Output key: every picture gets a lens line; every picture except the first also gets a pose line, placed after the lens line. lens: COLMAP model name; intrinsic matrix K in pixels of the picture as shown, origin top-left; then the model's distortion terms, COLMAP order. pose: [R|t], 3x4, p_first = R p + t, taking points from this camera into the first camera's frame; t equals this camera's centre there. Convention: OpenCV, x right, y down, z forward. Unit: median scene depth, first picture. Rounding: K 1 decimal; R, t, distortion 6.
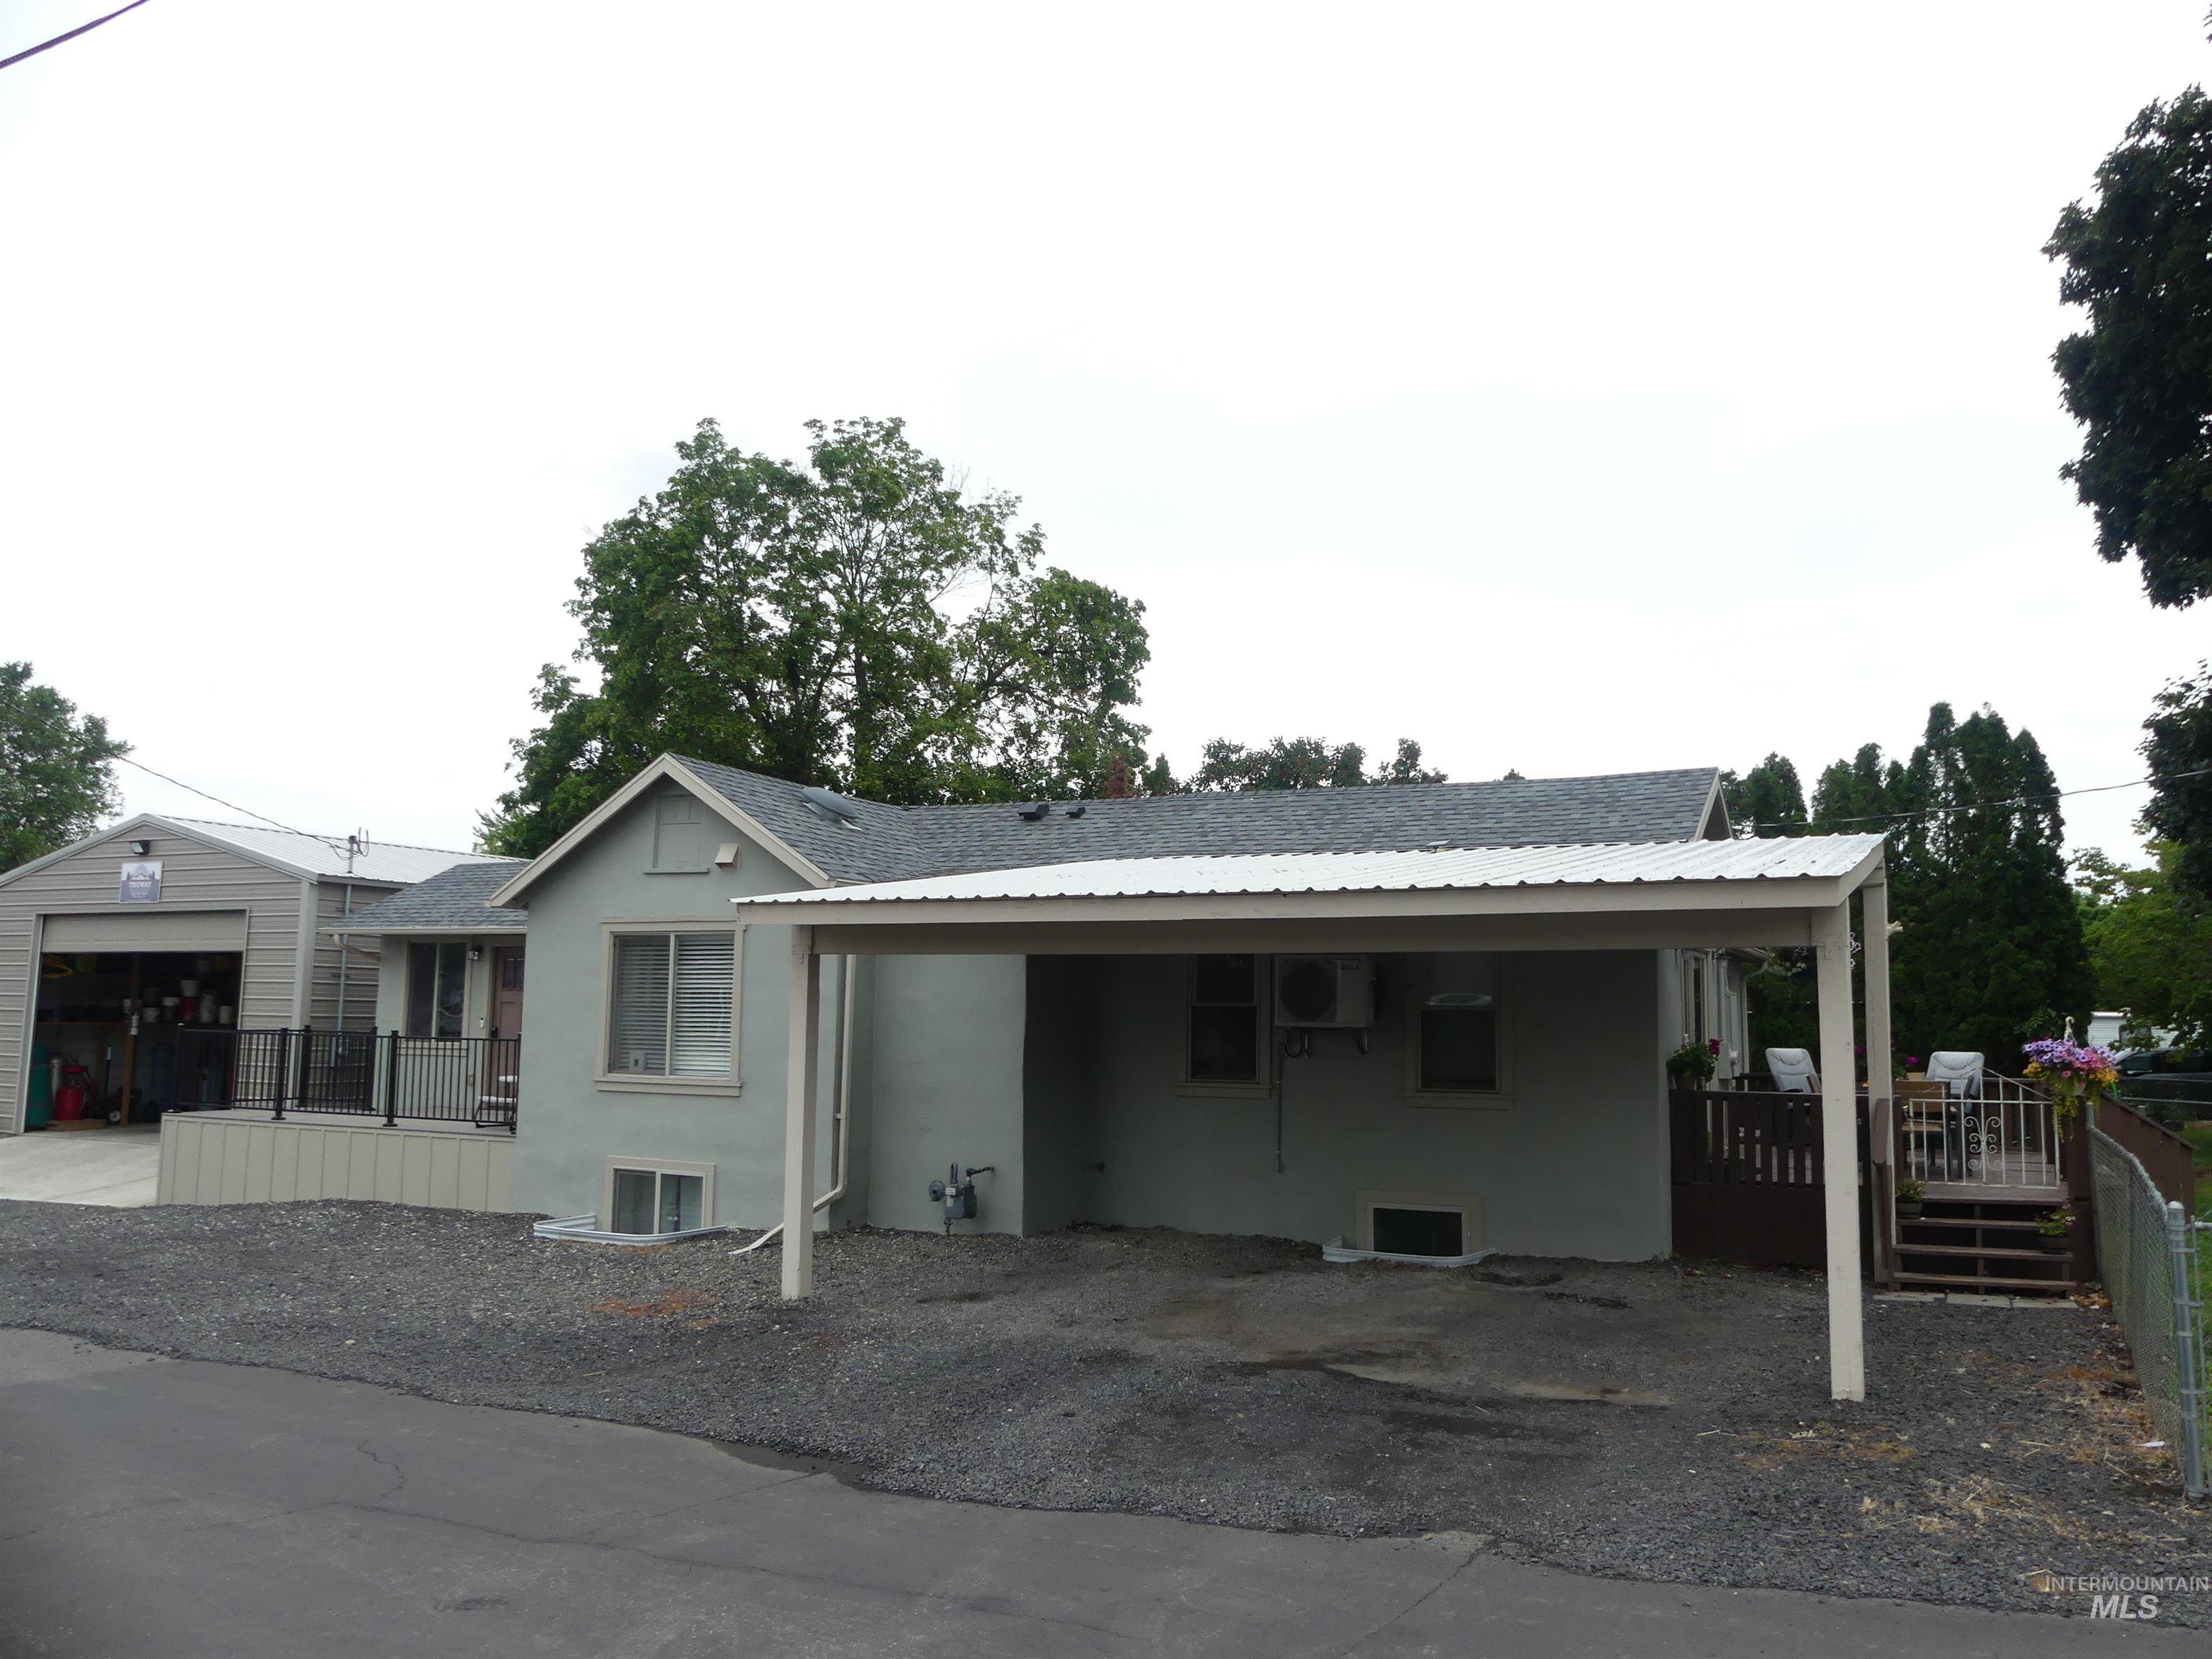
lens RADIAL K [[1639.0, 0, 1123.8], [0, 1639.0, 819.7], [0, 0, 1]] dist [-0.027001, 0.007240]
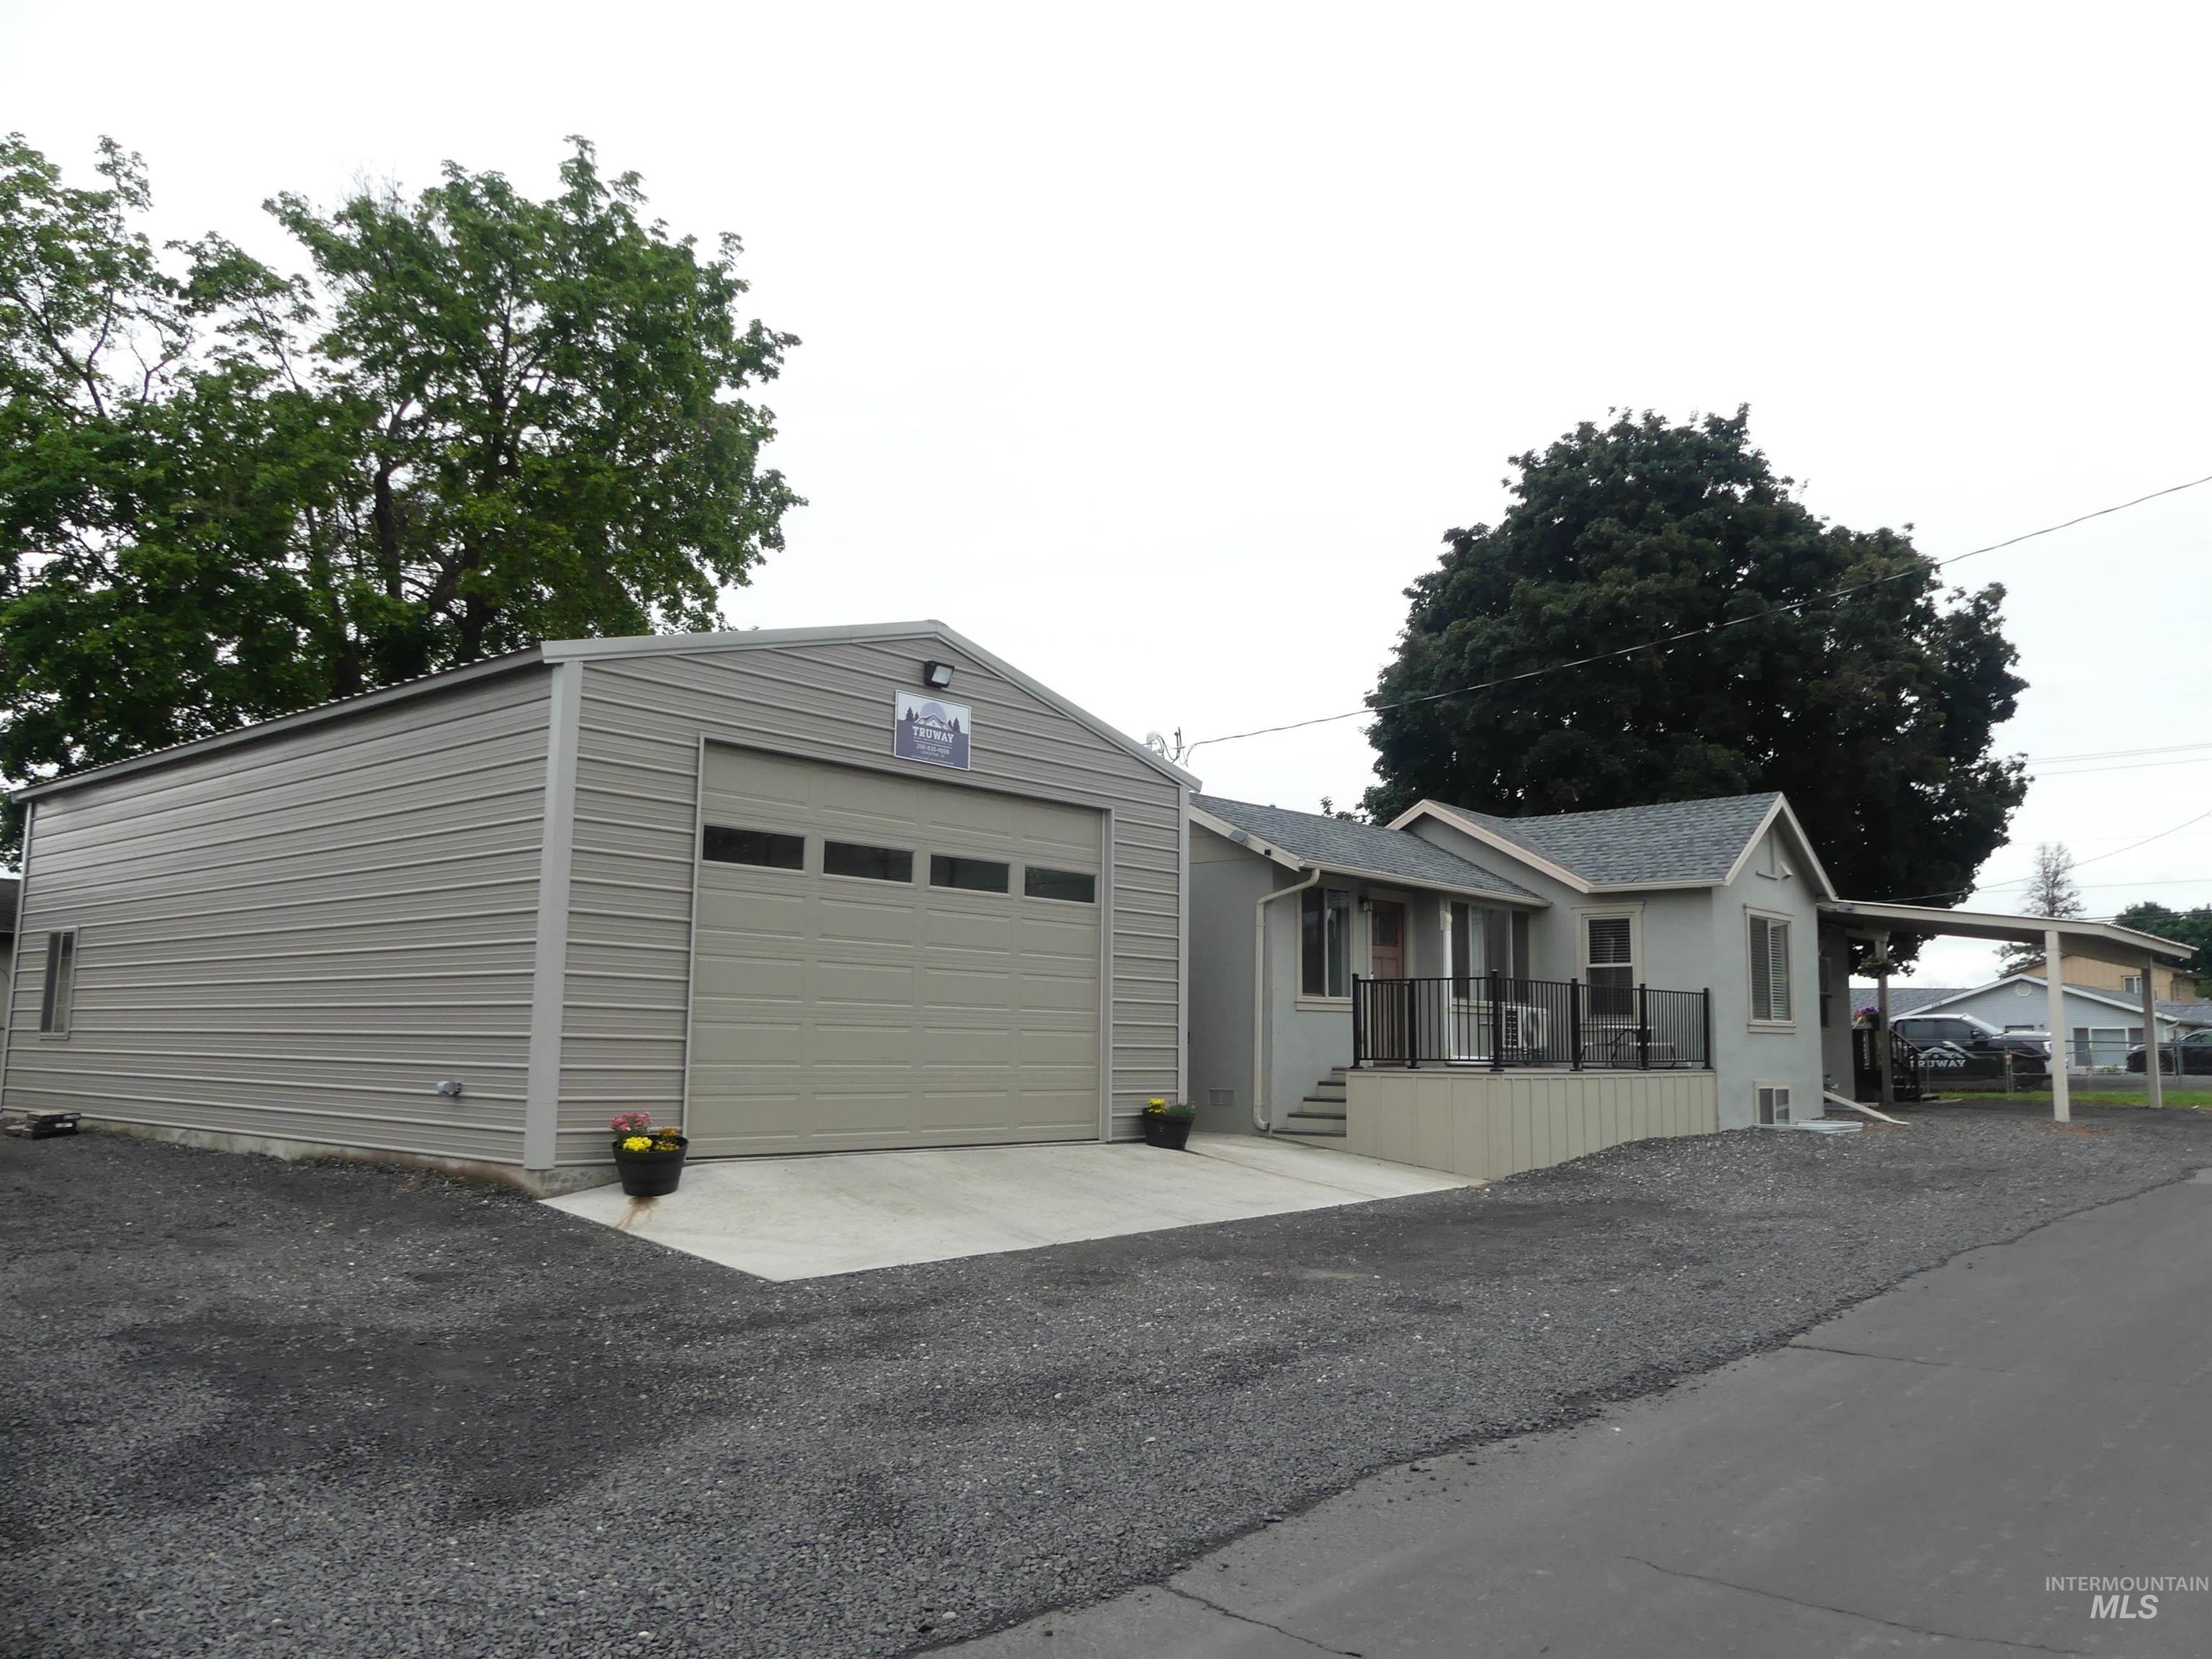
lens RADIAL K [[1639.1, 0, 1151.5], [0, 1639.1, 827.0], [0, 0, 1]] dist [-0.003614, 0.005675]
pose [[0.253215, 0.114332, 0.960630, -1.137622], [-0.124476, 0.988588, -0.084849, 0.113009], [-0.959368, -0.098090, 0.264557, 0.730788]]
